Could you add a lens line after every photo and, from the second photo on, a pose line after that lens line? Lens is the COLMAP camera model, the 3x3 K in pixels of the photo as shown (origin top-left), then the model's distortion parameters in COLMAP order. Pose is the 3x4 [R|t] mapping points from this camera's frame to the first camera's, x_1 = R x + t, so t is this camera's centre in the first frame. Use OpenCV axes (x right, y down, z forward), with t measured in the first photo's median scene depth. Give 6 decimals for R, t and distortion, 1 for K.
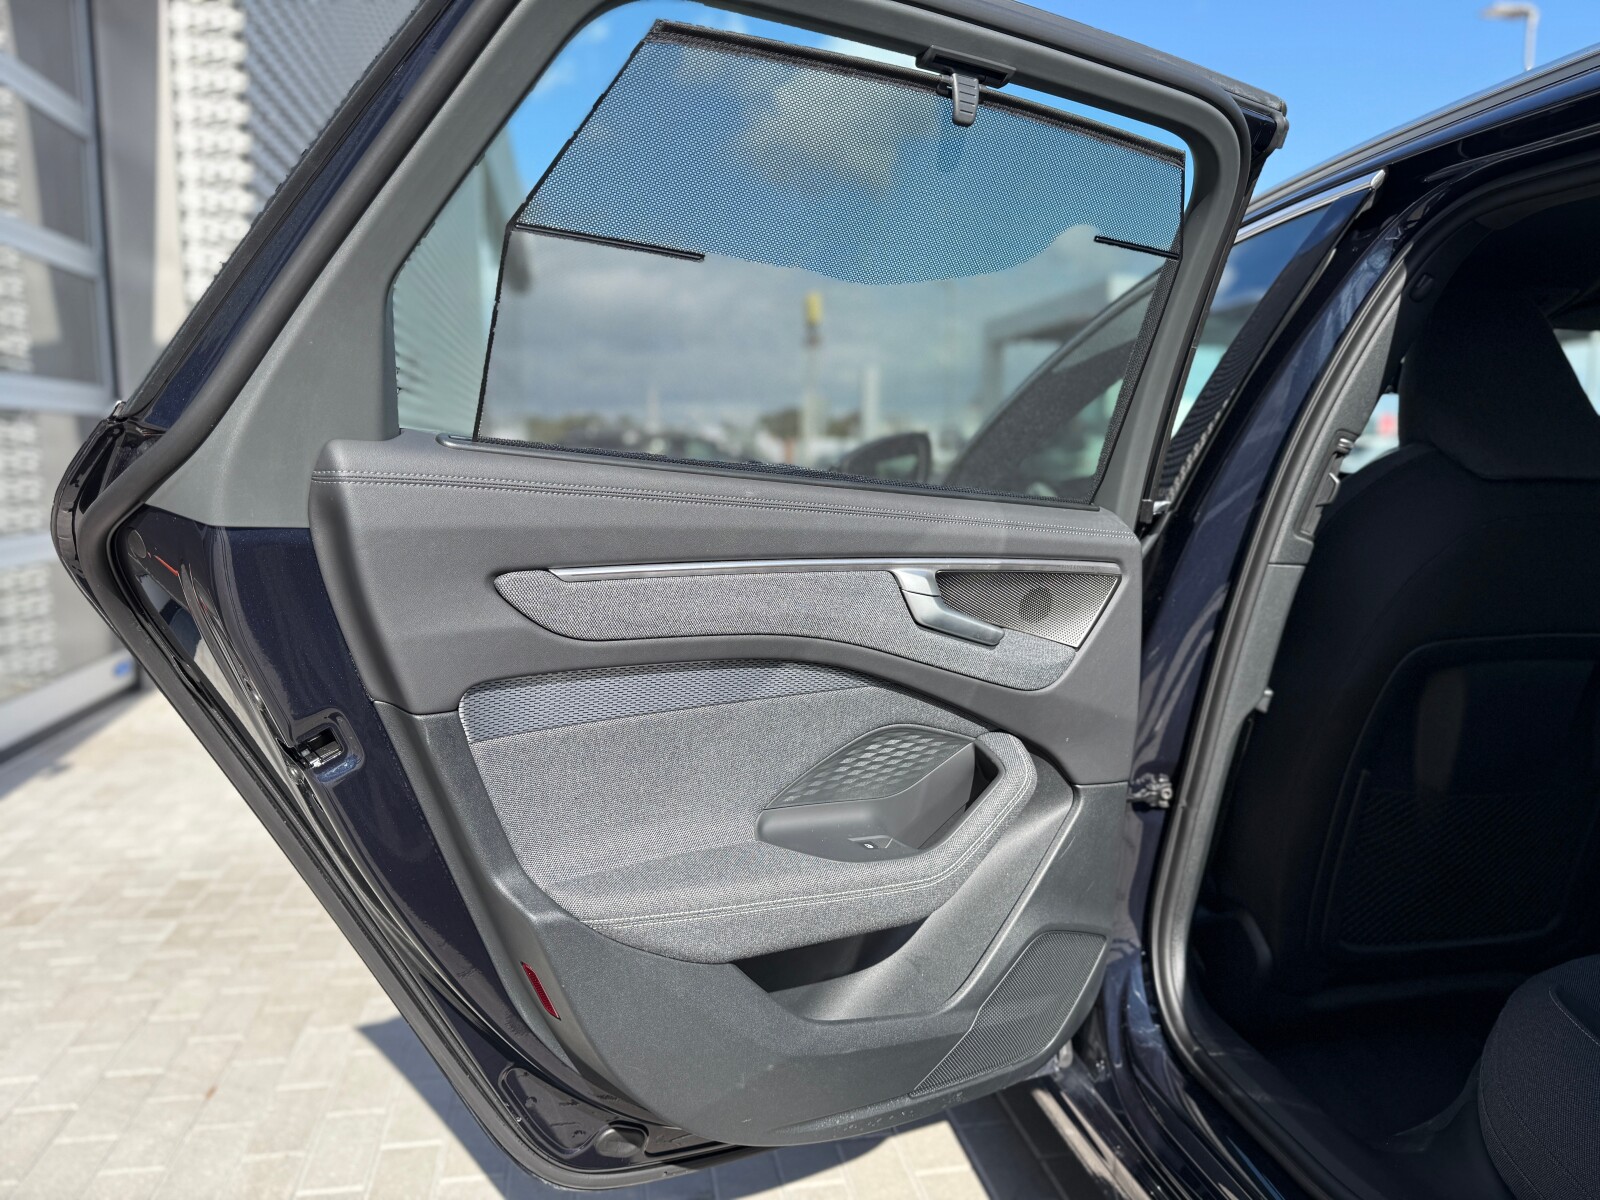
lens RADIAL K [[1168.5, 0, 799.2], [0, 1168.5, 602.4], [0, 0, 1]] dist [0.041689, -0.077509]
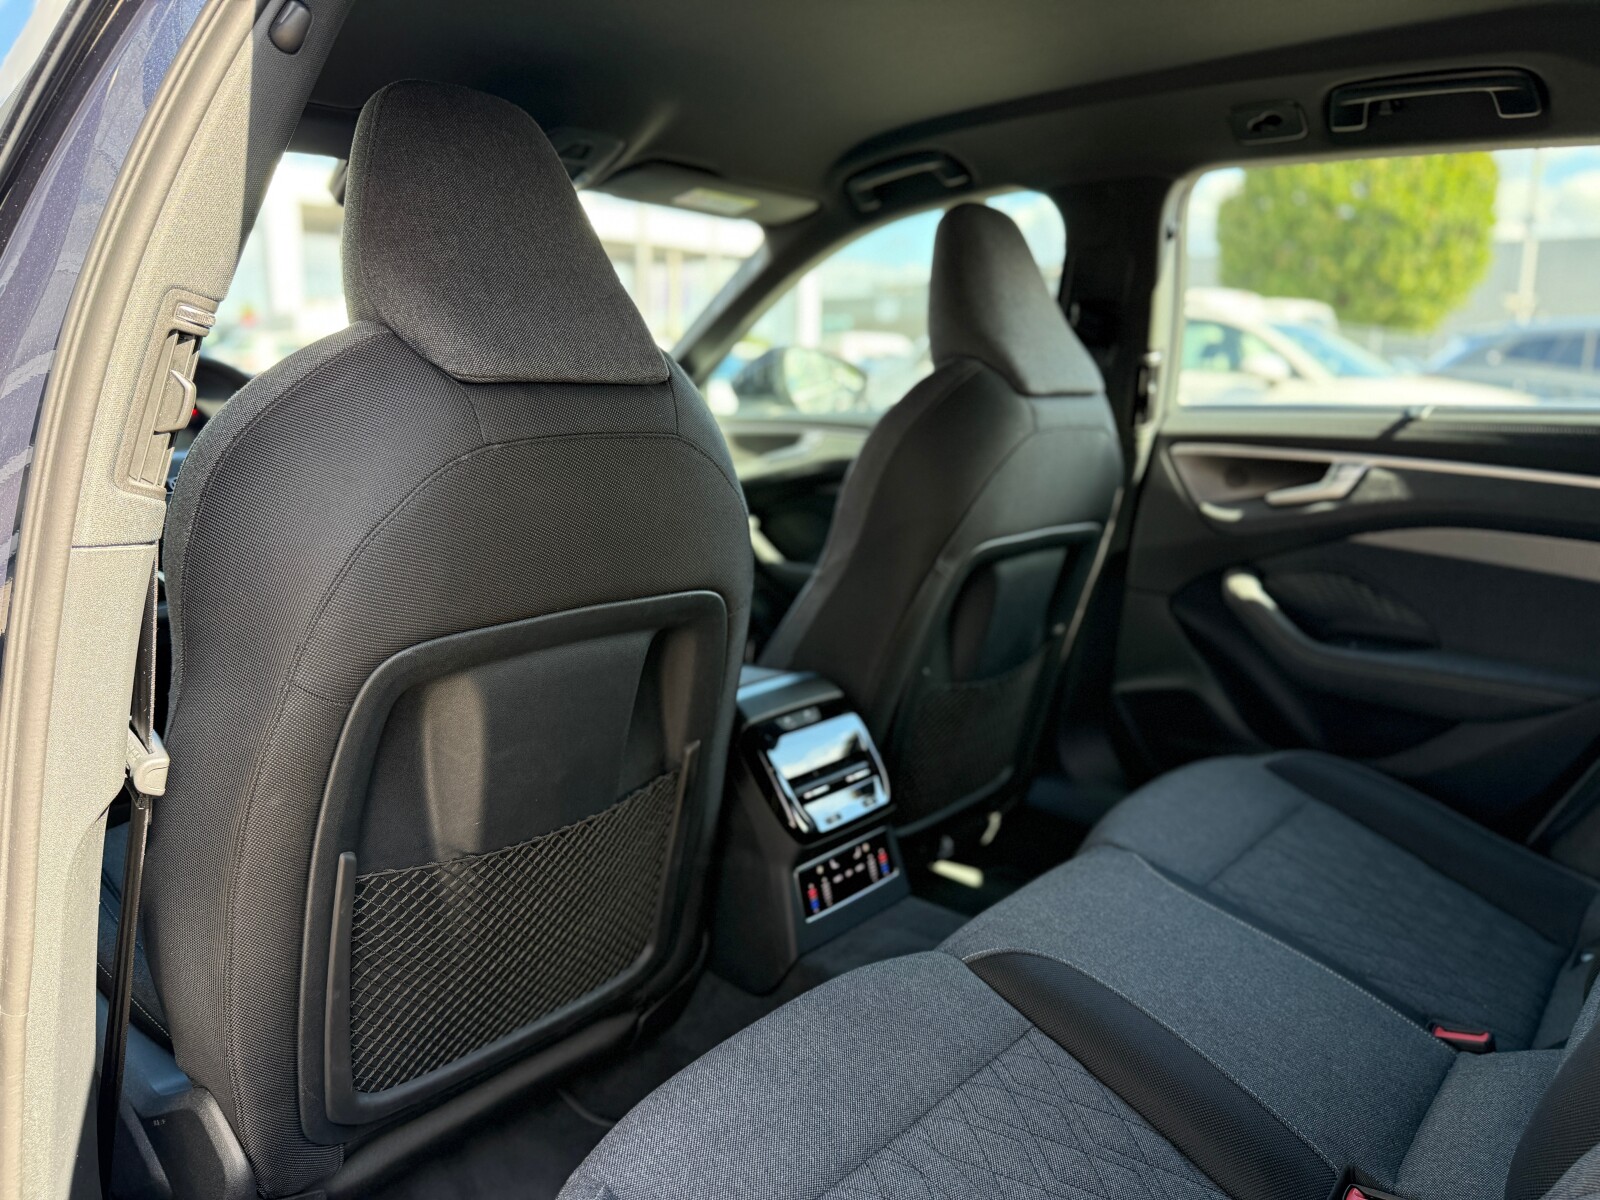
lens RADIAL K [[1168.5, 0, 799.2], [0, 1168.5, 602.4], [0, 0, 1]] dist [0.041689, -0.077509]
pose [[0.788141, -0.121969, 0.603289, 0.317887], [0.074672, 0.991877, 0.102979, -0.036431], [-0.610948, -0.036113, 0.790846, 0.368865]]
